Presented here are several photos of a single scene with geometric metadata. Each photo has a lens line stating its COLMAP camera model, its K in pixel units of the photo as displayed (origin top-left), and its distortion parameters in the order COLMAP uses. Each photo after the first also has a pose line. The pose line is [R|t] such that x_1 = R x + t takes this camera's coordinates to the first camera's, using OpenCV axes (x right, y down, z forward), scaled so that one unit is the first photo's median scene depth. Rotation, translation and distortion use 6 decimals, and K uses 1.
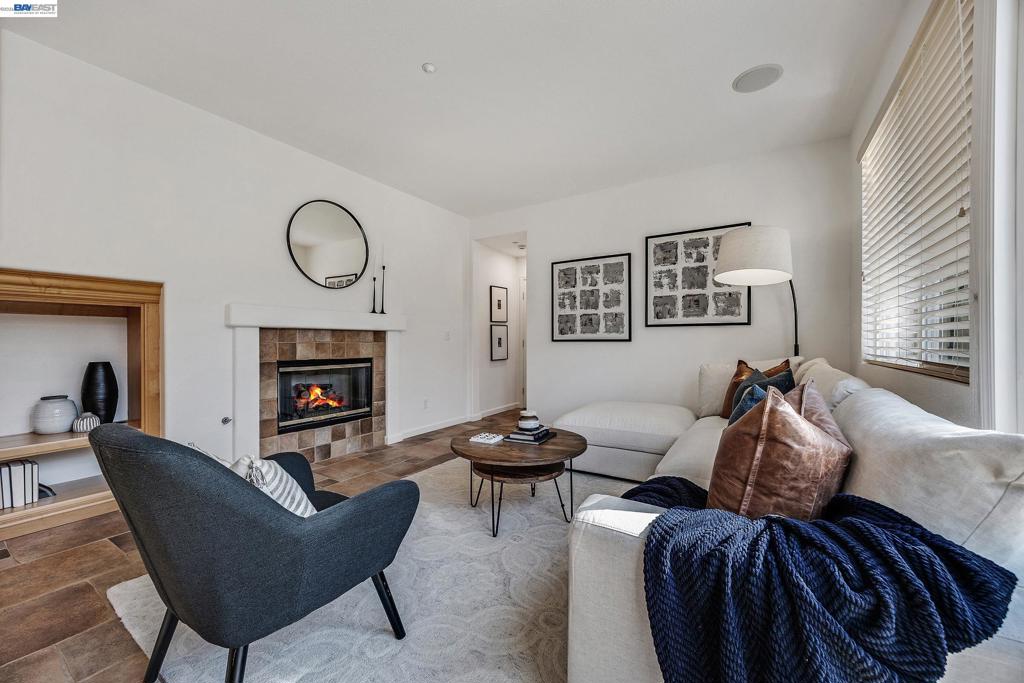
lens RADIAL K [[390.7, 0, 510.3], [0, 390.7, 344.0], [0, 0, 1]] dist [-0.002799, -0.000226]
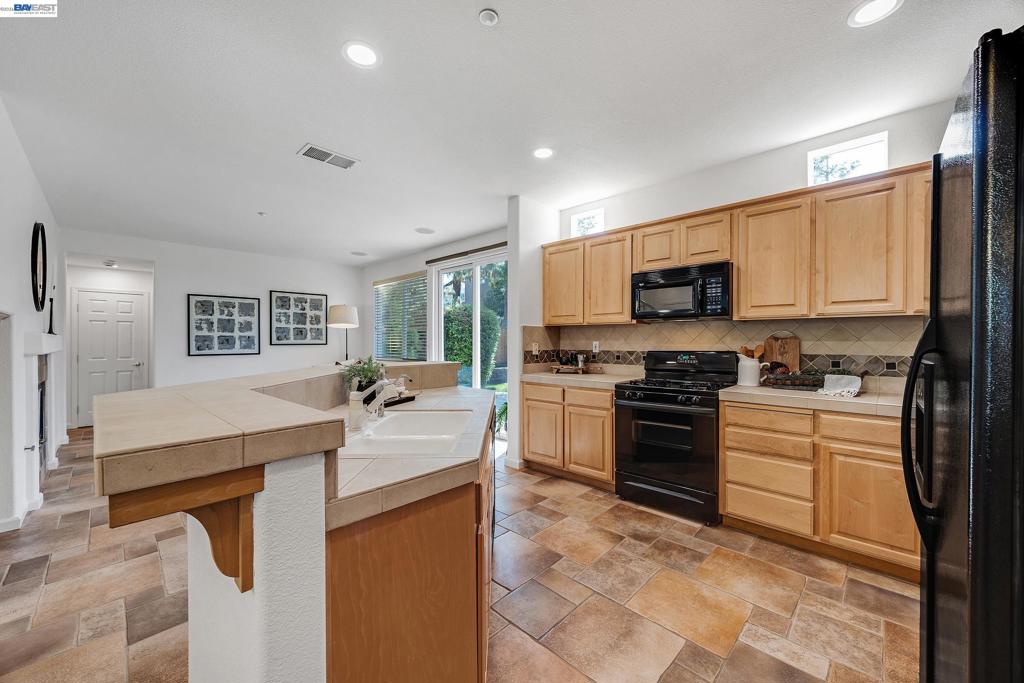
lens RADIAL K [[390.7, 0, 513.4], [0, 390.7, 340.5], [0, 0, 1]] dist [-0.002799, -0.000226]
pose [[0.191959, -0.000246, 0.981403, -1.067398], [0.010765, 0.999940, -0.001855, -0.050038], [-0.981344, 0.010921, 0.191950, -0.314513]]
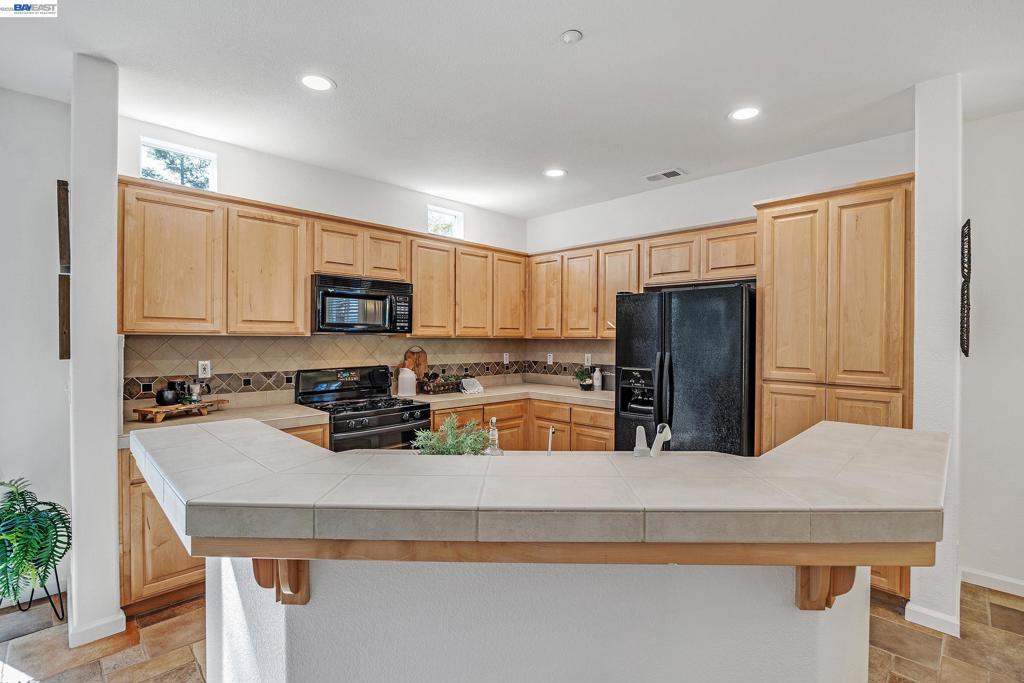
lens RADIAL K [[468.4, 0, 511.3], [0, 468.4, 340.1], [0, 0, 1]] dist [-0.018615, 0.000027]
pose [[-0.976025, -0.003860, 0.217624, -0.693000], [-0.001399, 0.999933, 0.011462, -0.089453], [-0.217653, 0.010882, -0.975965, 0.296720]]
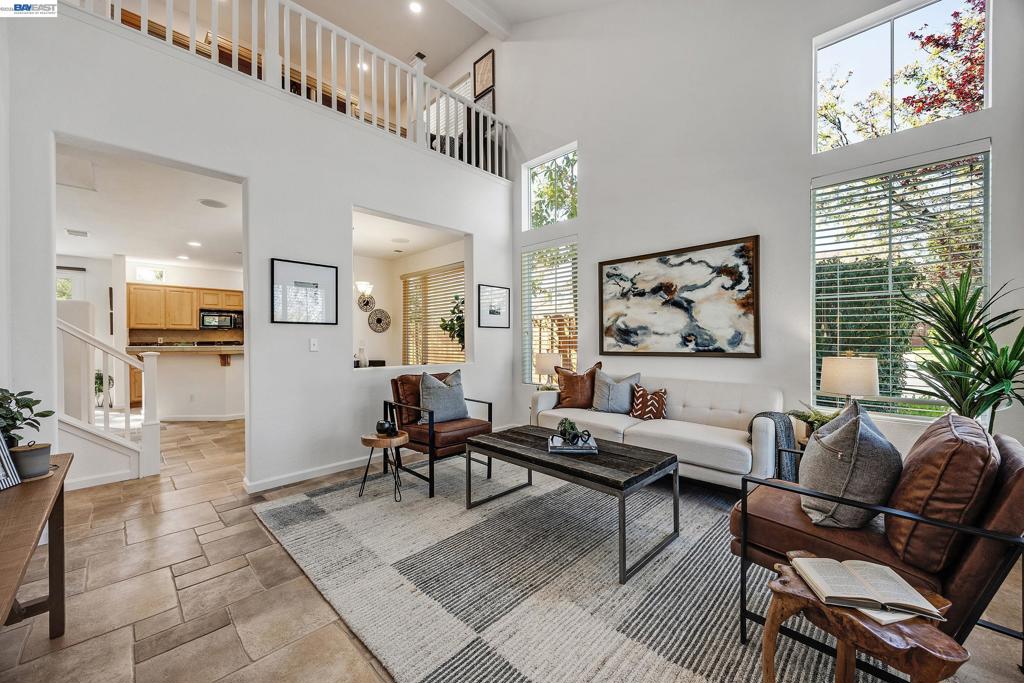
lens RADIAL K [[390.7, 0, 513.0], [0, 390.7, 341.2], [0, 0, 1]] dist [-0.002799, -0.000226]
pose [[-0.978322, 0.004916, 0.207032, -2.163417], [0.007951, 0.999873, 0.013831, -0.041244], [-0.206937, 0.015178, -0.978236, 1.205871]]
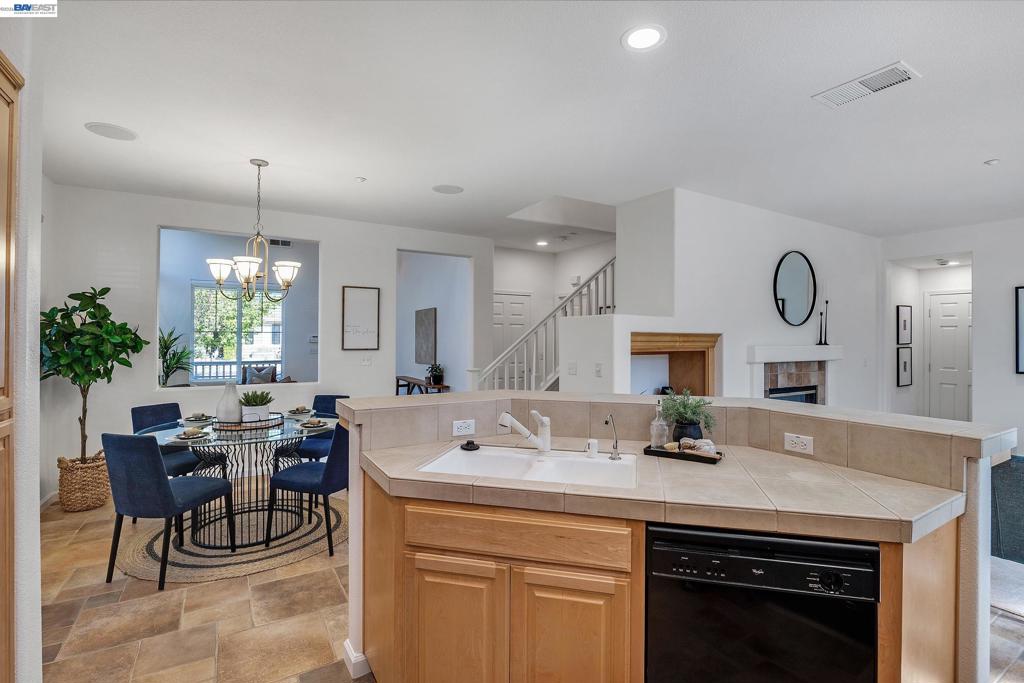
lens RADIAL K [[468.4, 0, 514.2], [0, 468.4, 337.1], [0, 0, 1]] dist [-0.018615, 0.000027]
pose [[0.894988, 0.002200, -0.446084, -0.530752], [-0.008367, 0.999895, -0.011855, -0.077235], [0.446011, 0.014342, 0.894912, -0.540494]]
